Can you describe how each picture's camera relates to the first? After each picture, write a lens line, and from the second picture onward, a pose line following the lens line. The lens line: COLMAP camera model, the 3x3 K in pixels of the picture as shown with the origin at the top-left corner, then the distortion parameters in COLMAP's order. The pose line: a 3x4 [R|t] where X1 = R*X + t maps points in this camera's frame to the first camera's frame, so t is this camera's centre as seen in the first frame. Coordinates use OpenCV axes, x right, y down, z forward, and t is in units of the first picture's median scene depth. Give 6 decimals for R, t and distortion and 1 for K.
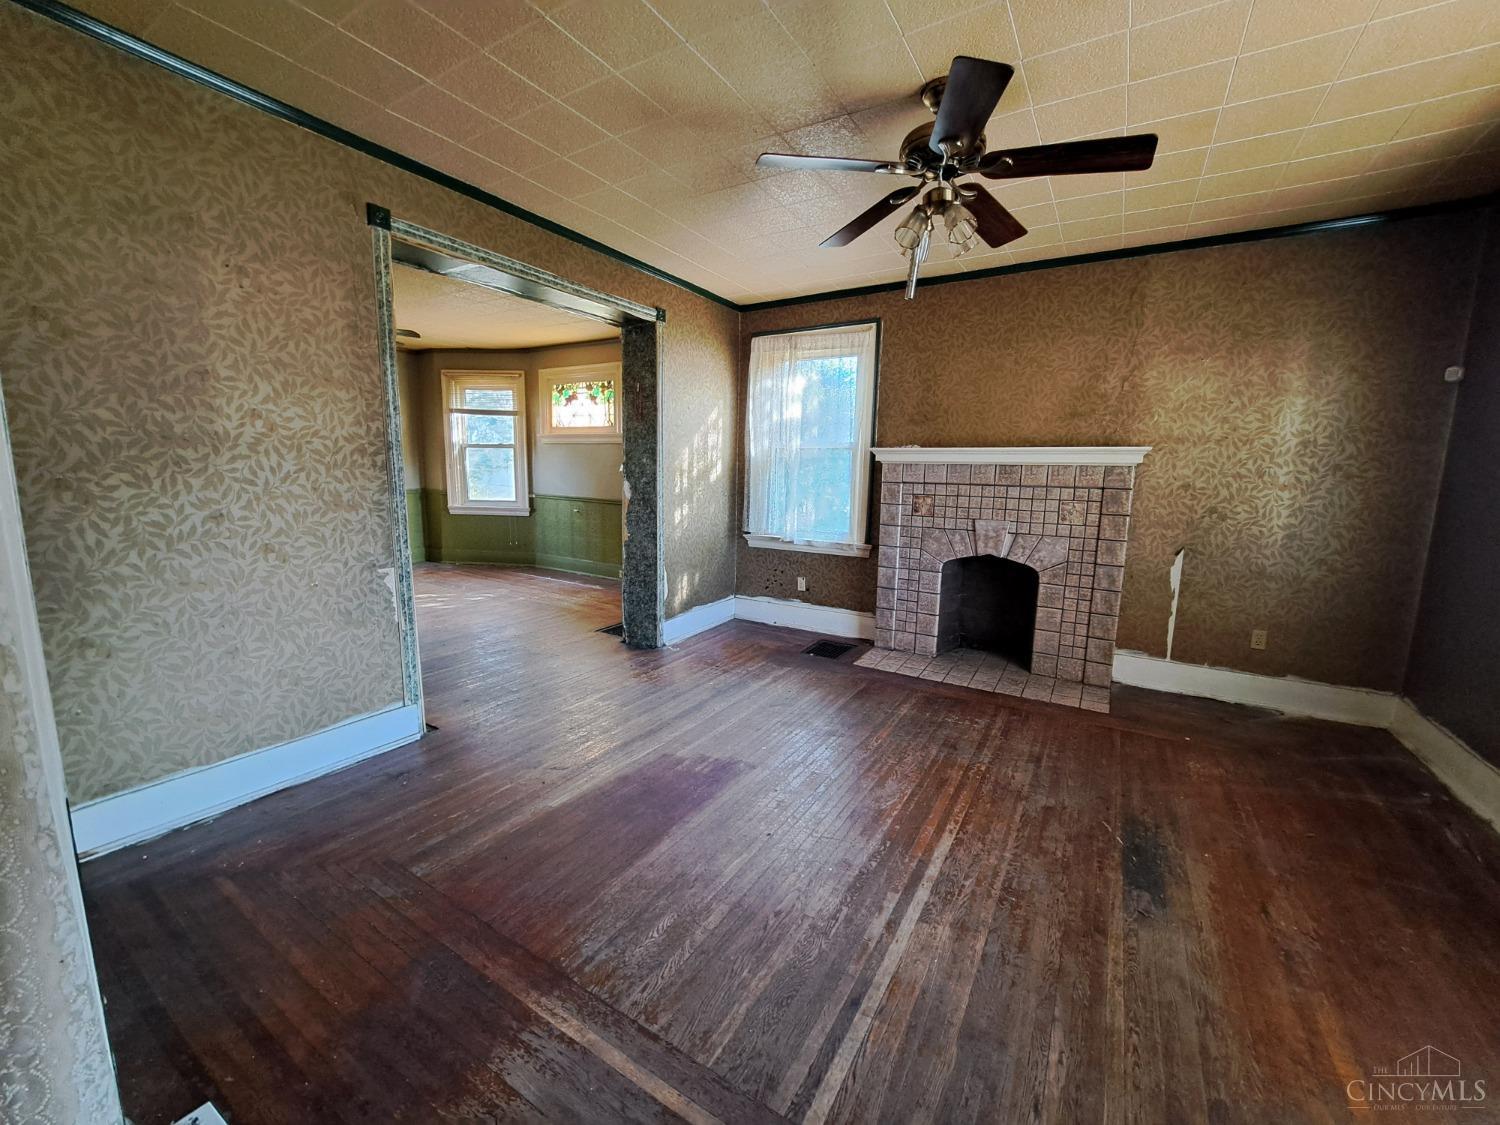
lens RADIAL K [[594.5, 0, 749.8], [0, 594.5, 560.9], [0, 0, 1]] dist [-0.009926, -0.000759]
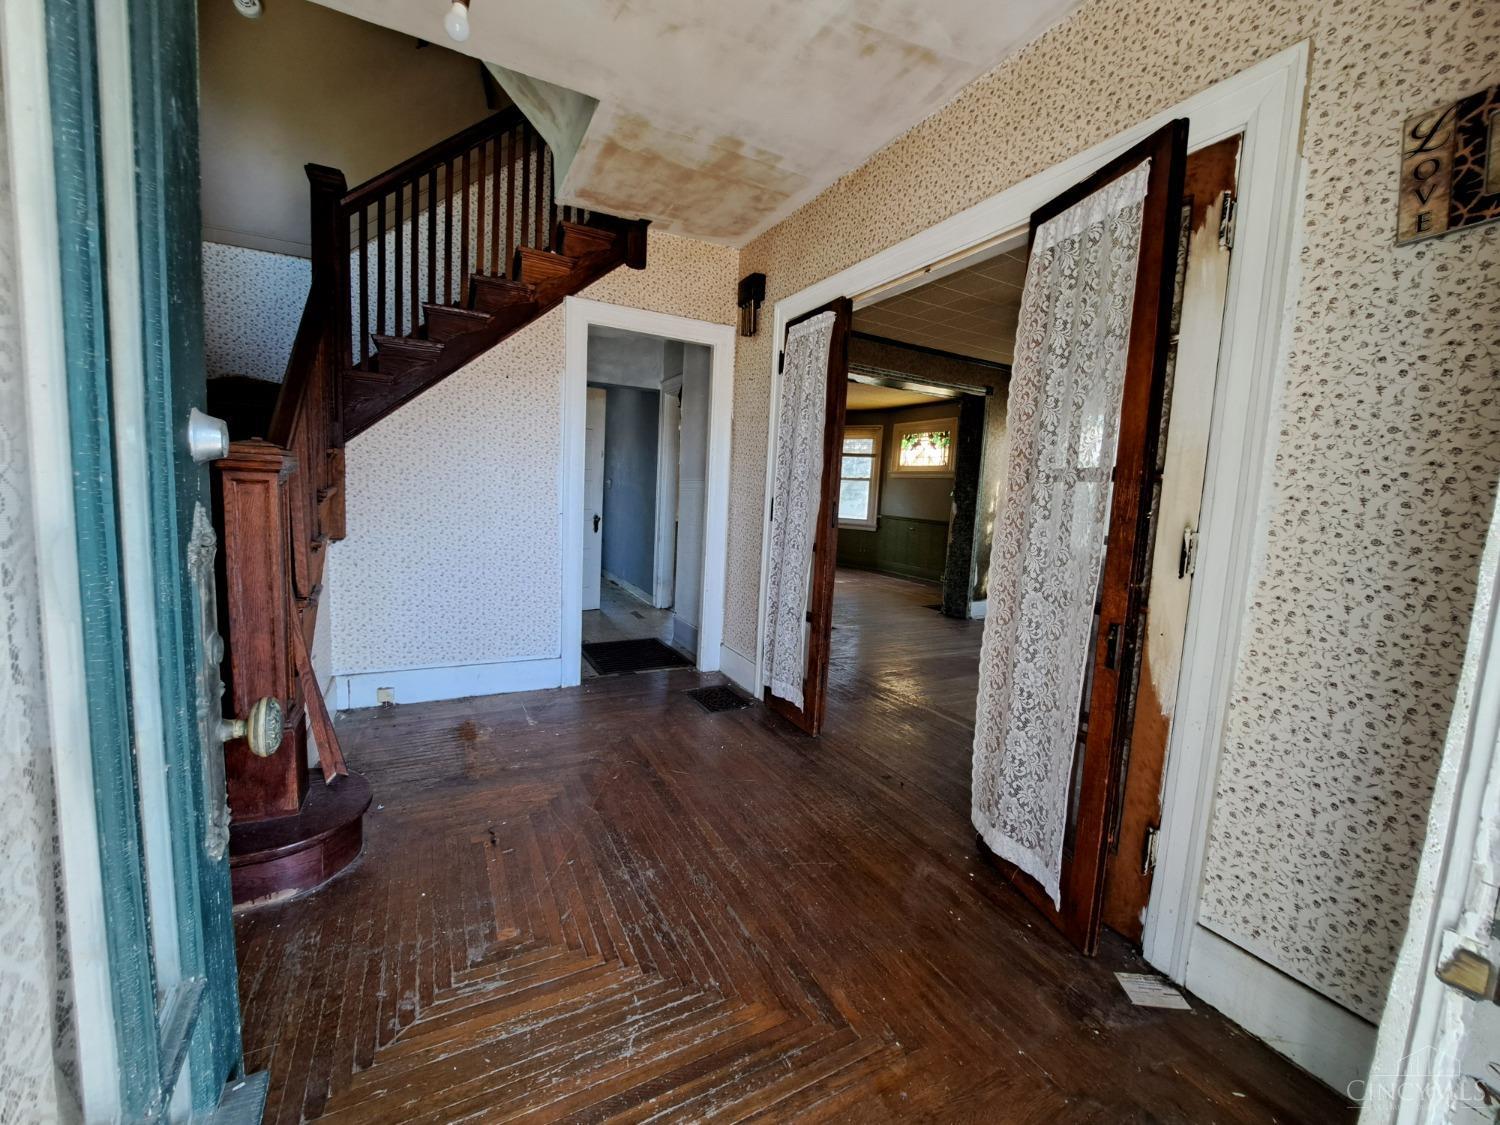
lens RADIAL K [[594.5, 0, 752.0], [0, 594.5, 554.1], [0, 0, 1]] dist [-0.009926, -0.000759]
pose [[0.865036, 0.074847, -0.496096, 0.126741], [-0.111374, 0.992785, -0.044417, 0.148410], [0.489192, 0.093675, 0.867131, -0.661588]]
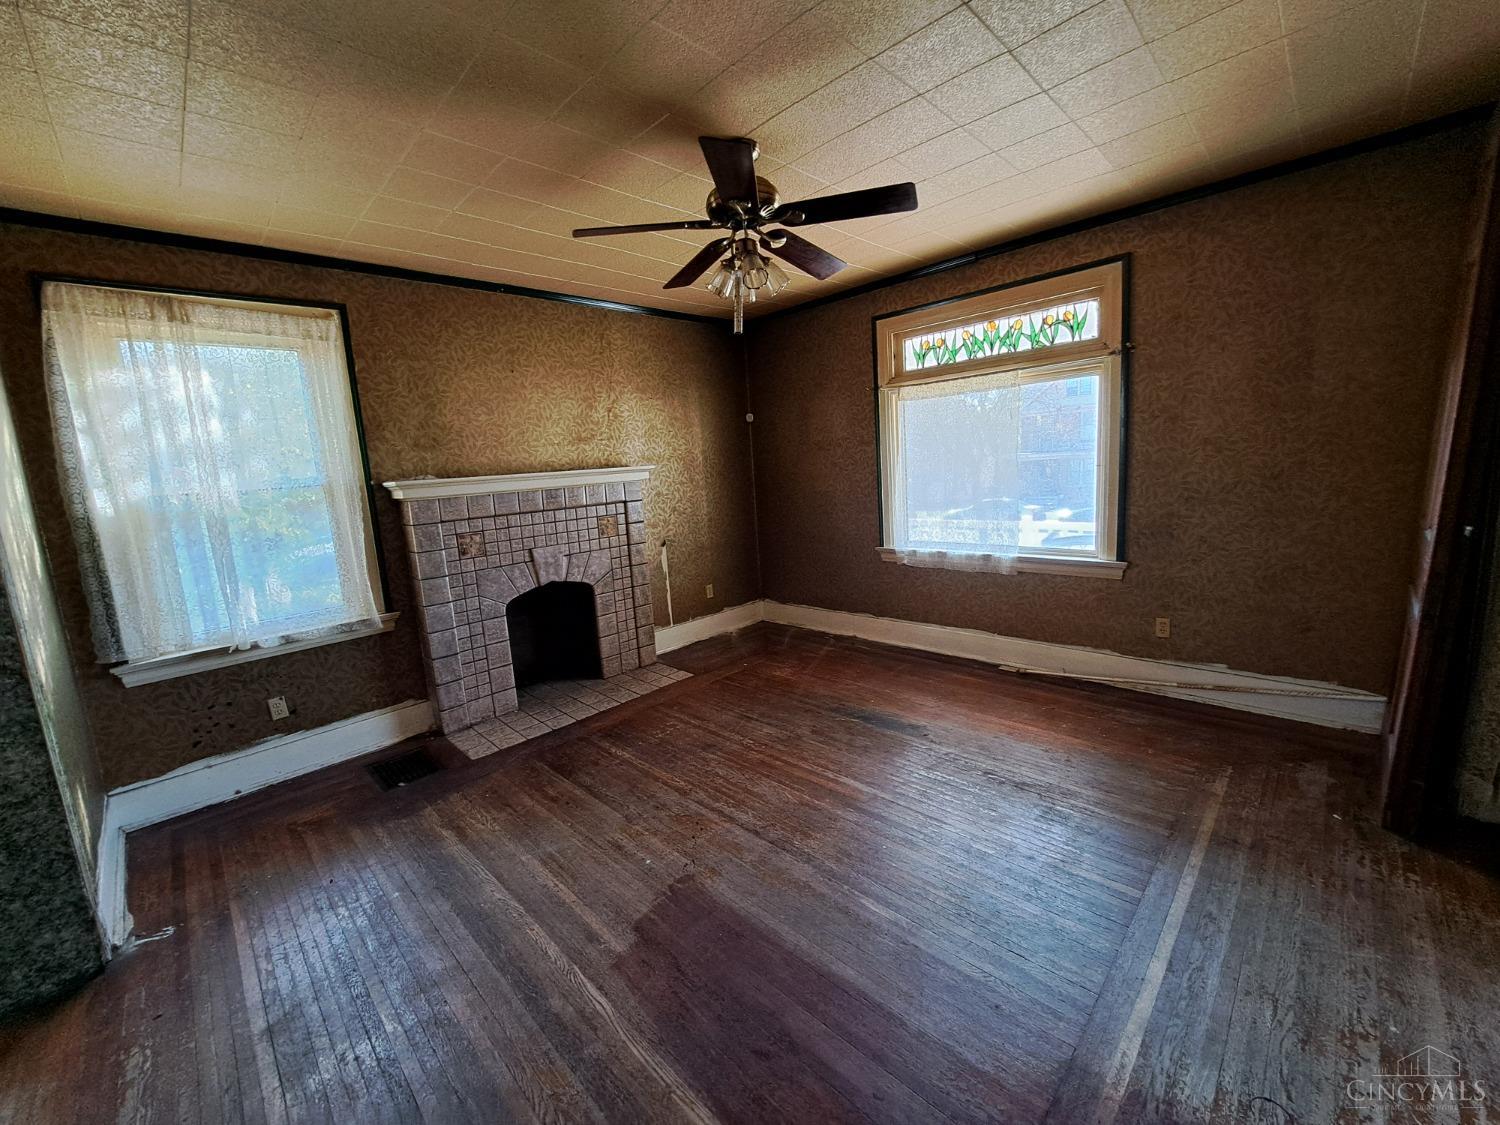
lens RADIAL K [[594.5, 0, 753.6], [0, 594.5, 555.9], [0, 0, 1]] dist [-0.009926, -0.000759]
pose [[0.222960, -0.181121, 0.957854, -0.444230], [0.220718, 0.966450, 0.131370, -0.104842], [-0.949512, 0.182125, 0.255456, 0.424479]]
